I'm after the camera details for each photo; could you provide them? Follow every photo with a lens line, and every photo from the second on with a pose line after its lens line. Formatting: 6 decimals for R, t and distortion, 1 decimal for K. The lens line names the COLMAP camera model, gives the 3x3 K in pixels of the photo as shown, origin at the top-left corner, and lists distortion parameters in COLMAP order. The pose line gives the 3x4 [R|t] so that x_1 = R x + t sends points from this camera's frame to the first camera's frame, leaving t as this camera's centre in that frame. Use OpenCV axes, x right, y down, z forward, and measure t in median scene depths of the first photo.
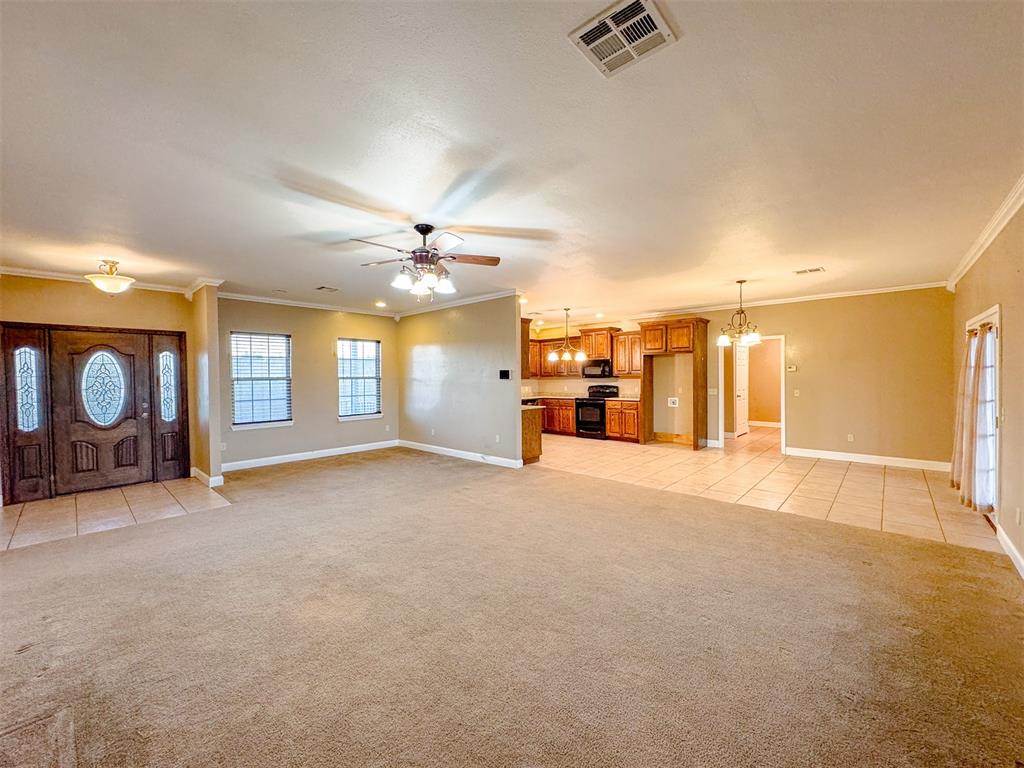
lens RADIAL K [[409.7, 0, 511.0], [0, 409.7, 383.3], [0, 0, 1]] dist [-0.001335, 0.000306]
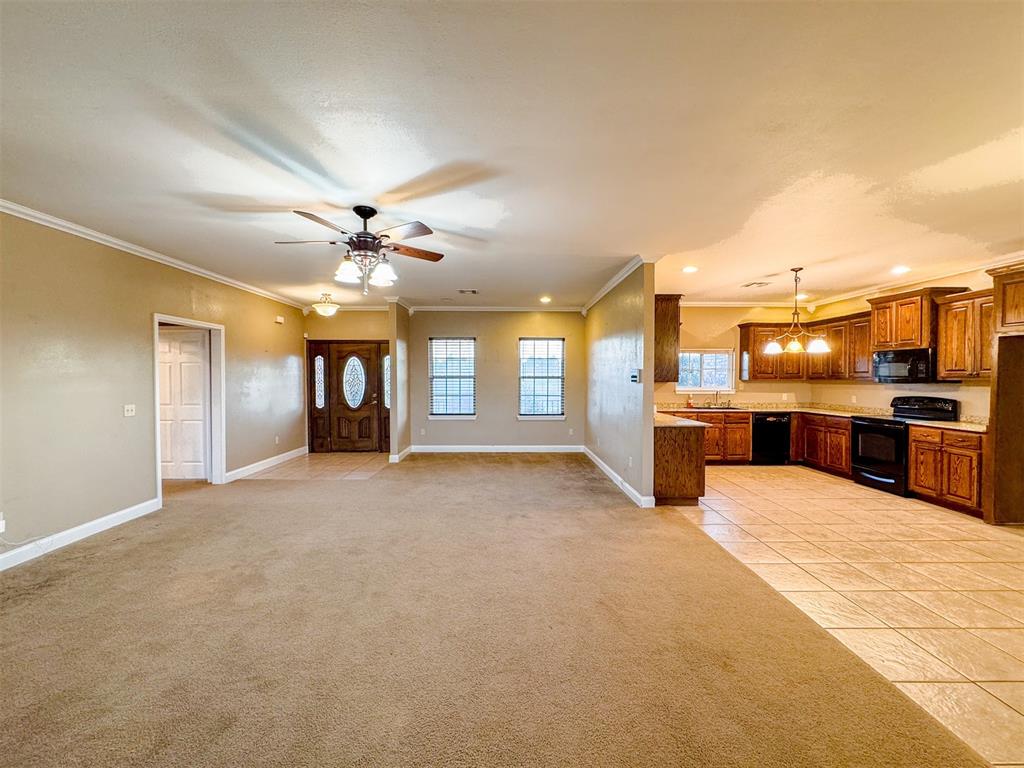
lens RADIAL K [[409.7, 0, 511.0], [0, 409.7, 383.3], [0, 0, 1]] dist [-0.001335, 0.000306]
pose [[0.686102, 0.023735, -0.727118, 0.292680], [-0.022154, 0.999686, 0.011728, -0.008806], [0.727168, 0.008062, 0.686412, 0.274121]]
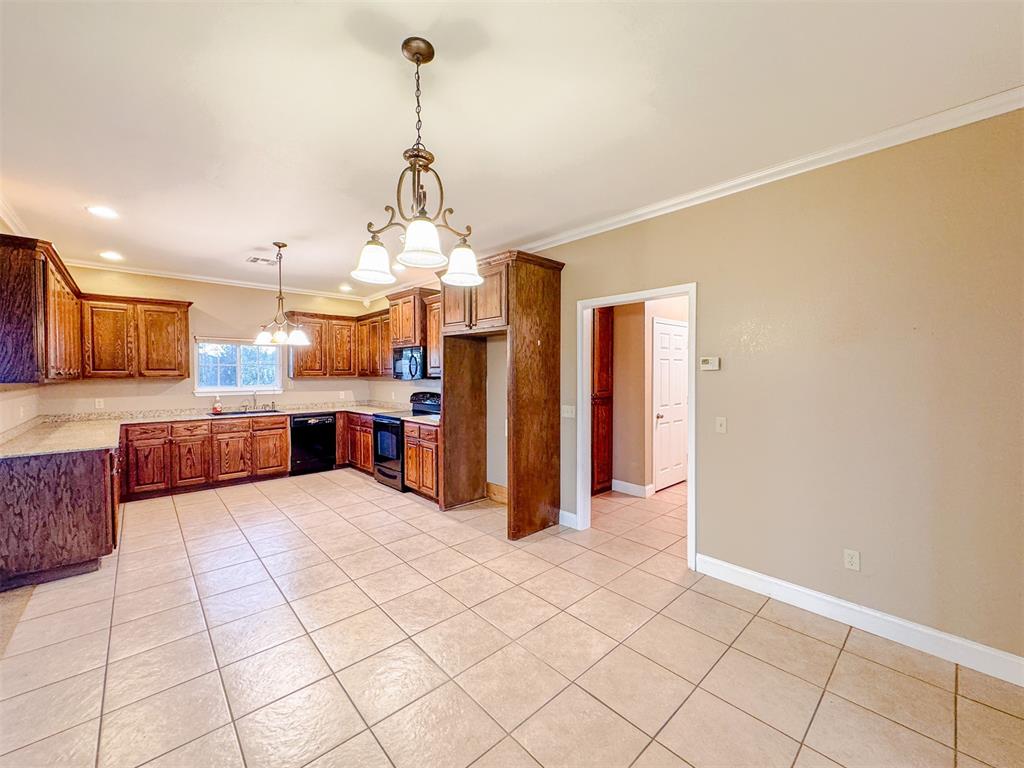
lens RADIAL K [[411.3, 0, 511.3], [0, 411.3, 383.0], [0, 0, 1]] dist [-0.001931, 0.000382]
pose [[0.996656, 0.012069, -0.080812, 0.467203], [-0.011617, 0.999914, 0.006058, -0.015537], [0.080878, -0.005099, 0.996711, 0.515998]]
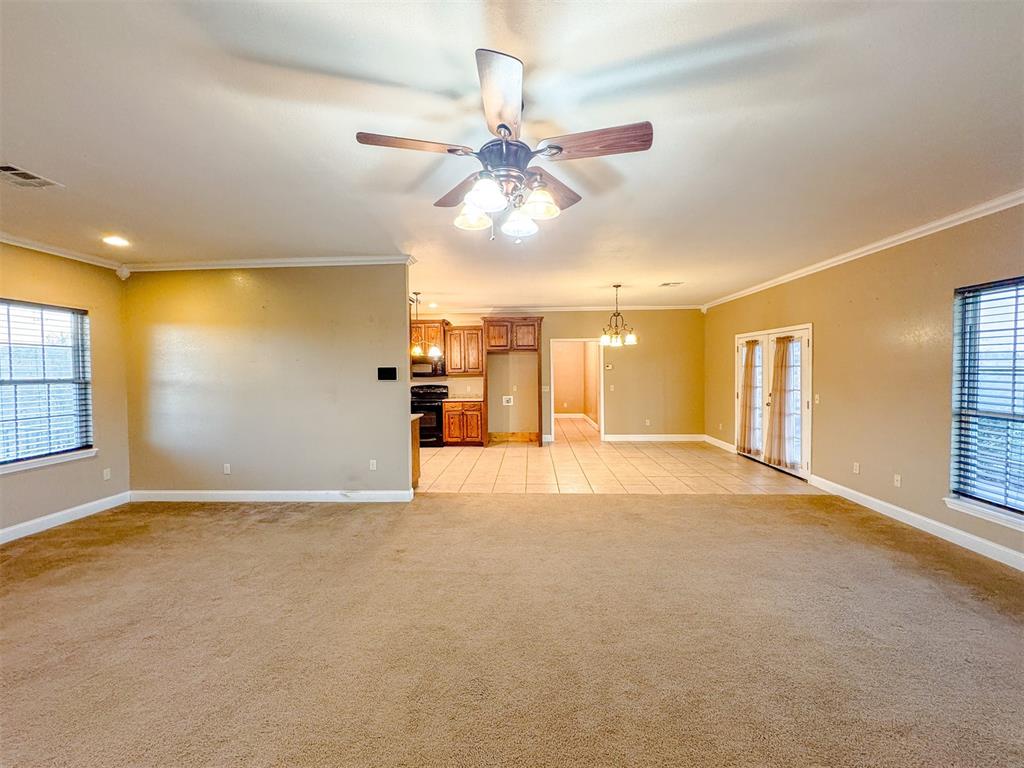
lens RADIAL K [[409.7, 0, 511.0], [0, 409.7, 383.3], [0, 0, 1]] dist [-0.001335, 0.000306]
pose [[0.766750, -0.020492, 0.641618, -0.247872], [0.017729, 0.999785, 0.010745, -0.006663], [-0.641701, 0.003136, 0.766949, 0.254009]]
